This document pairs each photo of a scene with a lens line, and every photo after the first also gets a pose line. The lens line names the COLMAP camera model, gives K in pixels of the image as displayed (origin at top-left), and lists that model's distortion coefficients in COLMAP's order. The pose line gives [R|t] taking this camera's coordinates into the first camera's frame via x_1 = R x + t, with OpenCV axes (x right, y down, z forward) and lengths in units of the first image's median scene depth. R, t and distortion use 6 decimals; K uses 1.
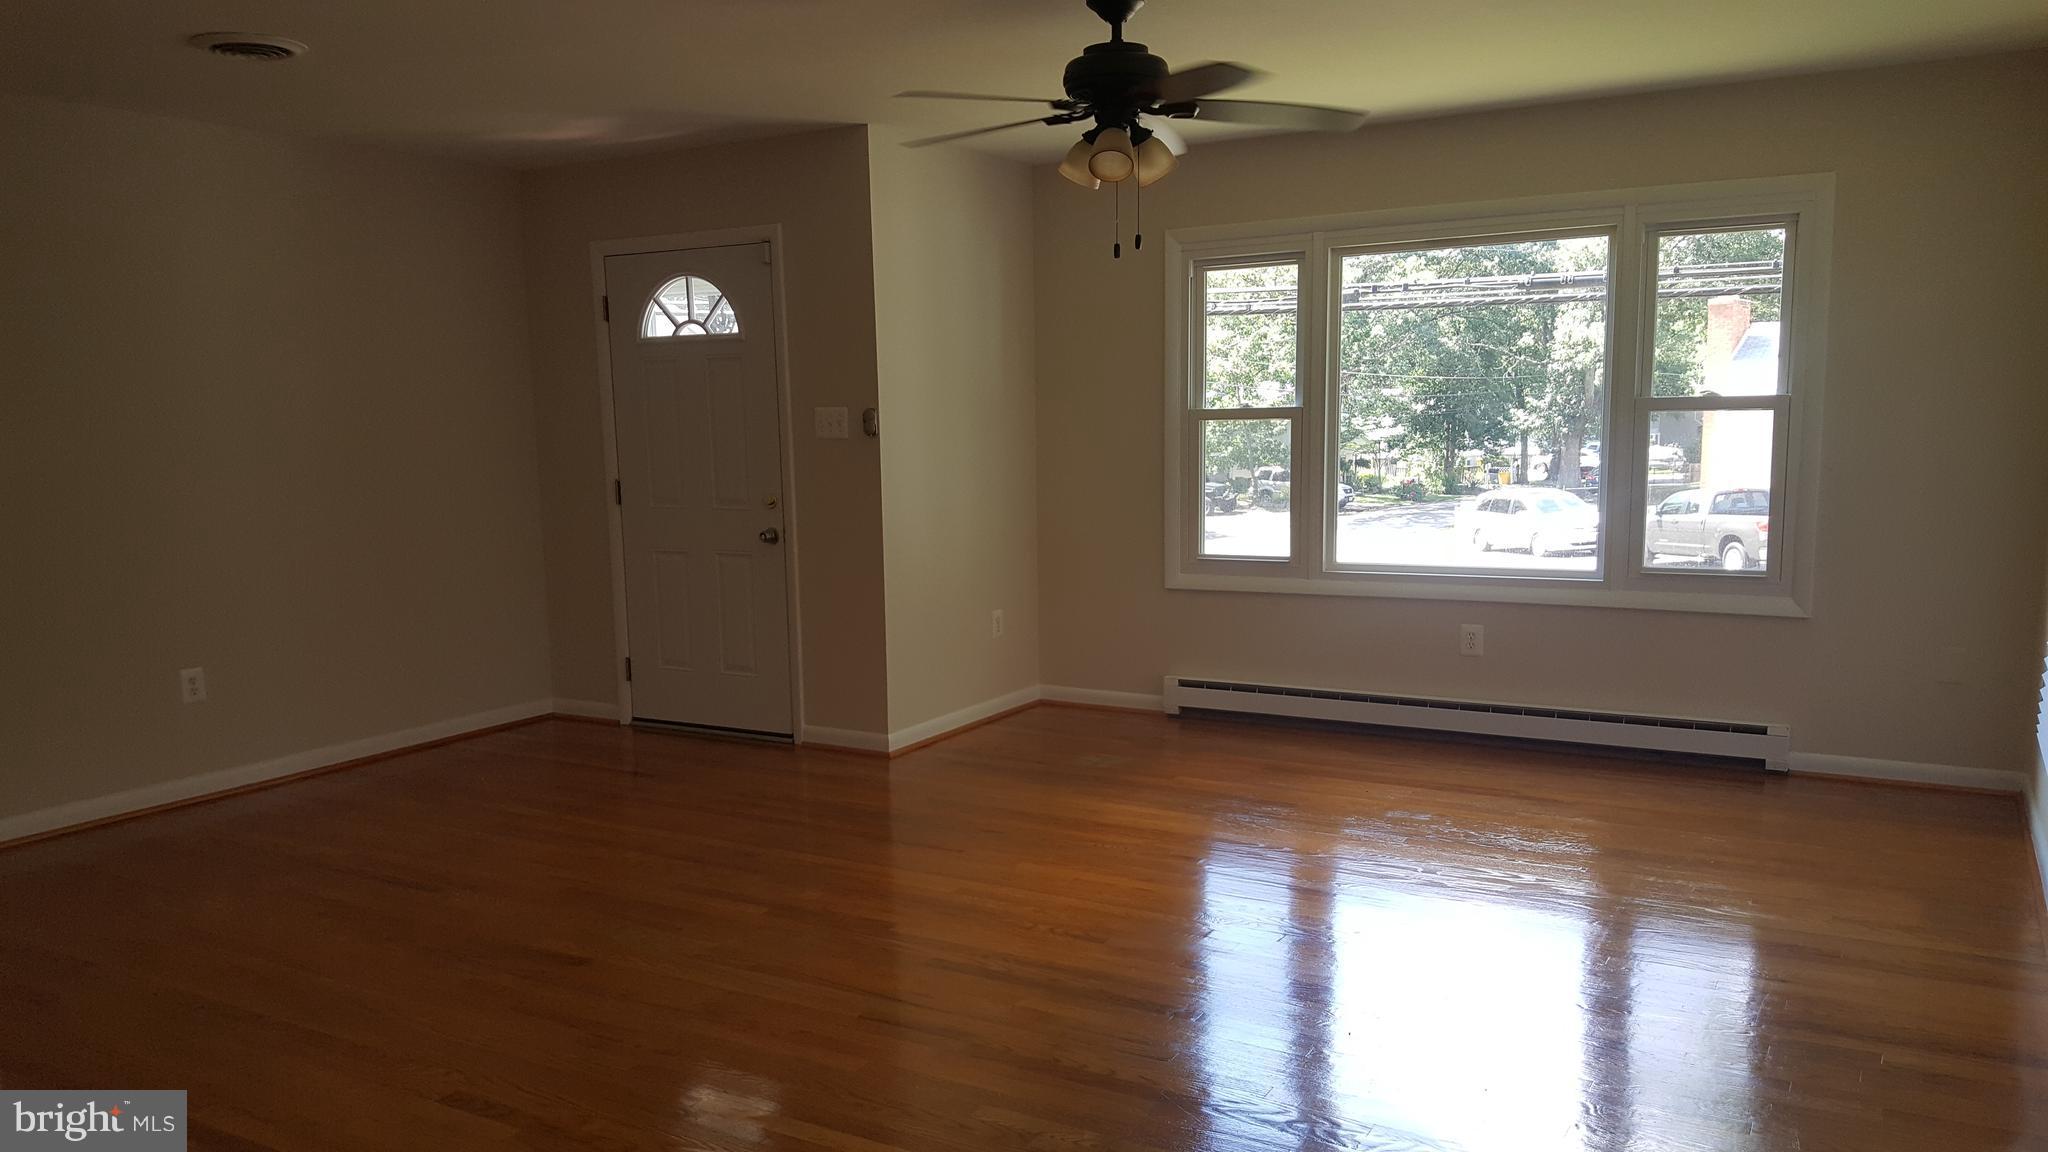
lens RADIAL K [[1548.7, 0, 999.1], [0, 1548.7, 637.7], [0, 0, 1]] dist [0.151432, -0.243073]
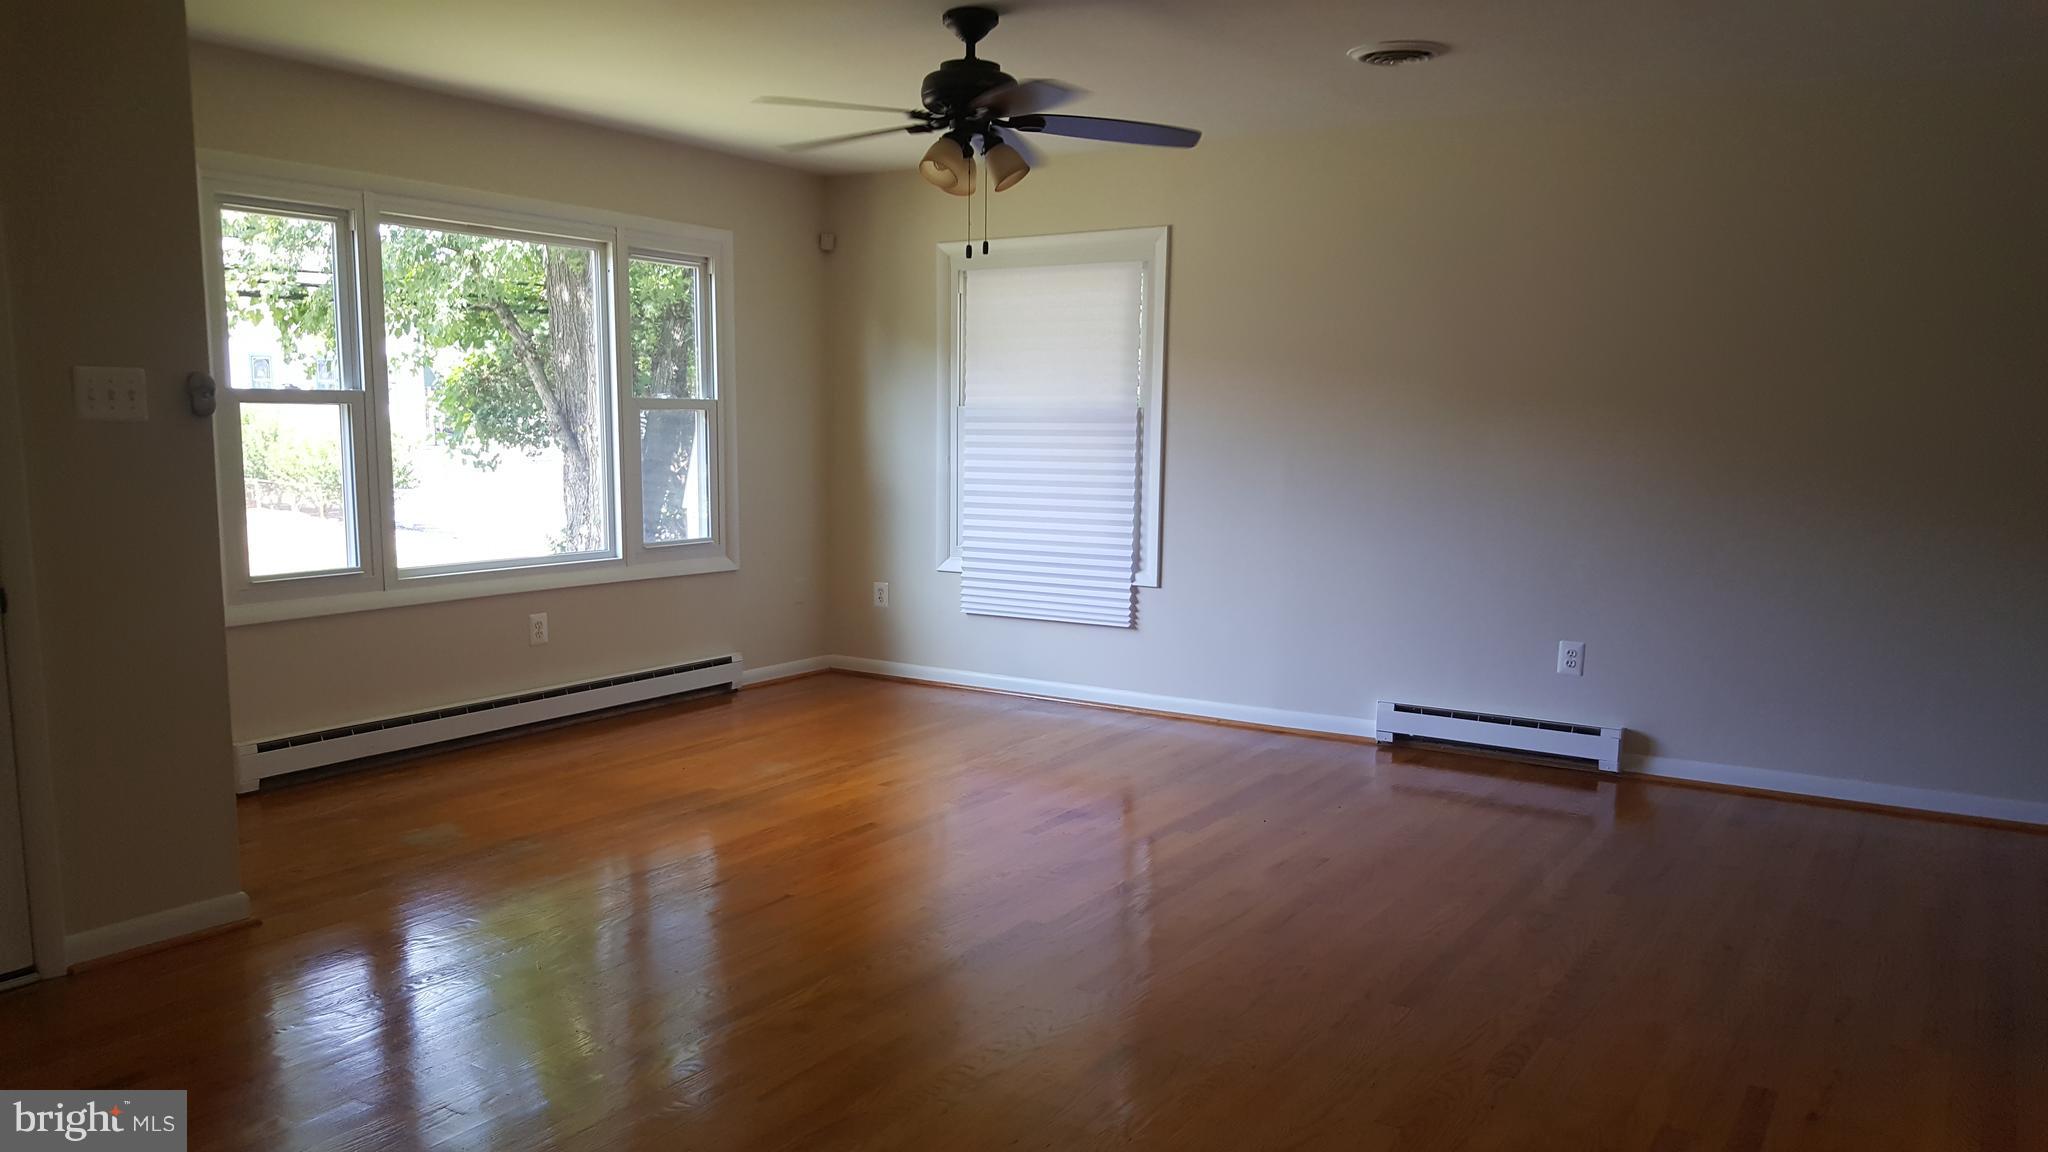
lens RADIAL K [[1548.7, 0, 999.1], [0, 1548.7, 637.7], [0, 0, 1]] dist [0.151432, -0.243073]
pose [[0.019342, -0.126668, 0.991757, -0.701410], [0.130492, 0.983777, 0.123104, -0.079142], [-0.991261, 0.127035, 0.035557, 0.667487]]
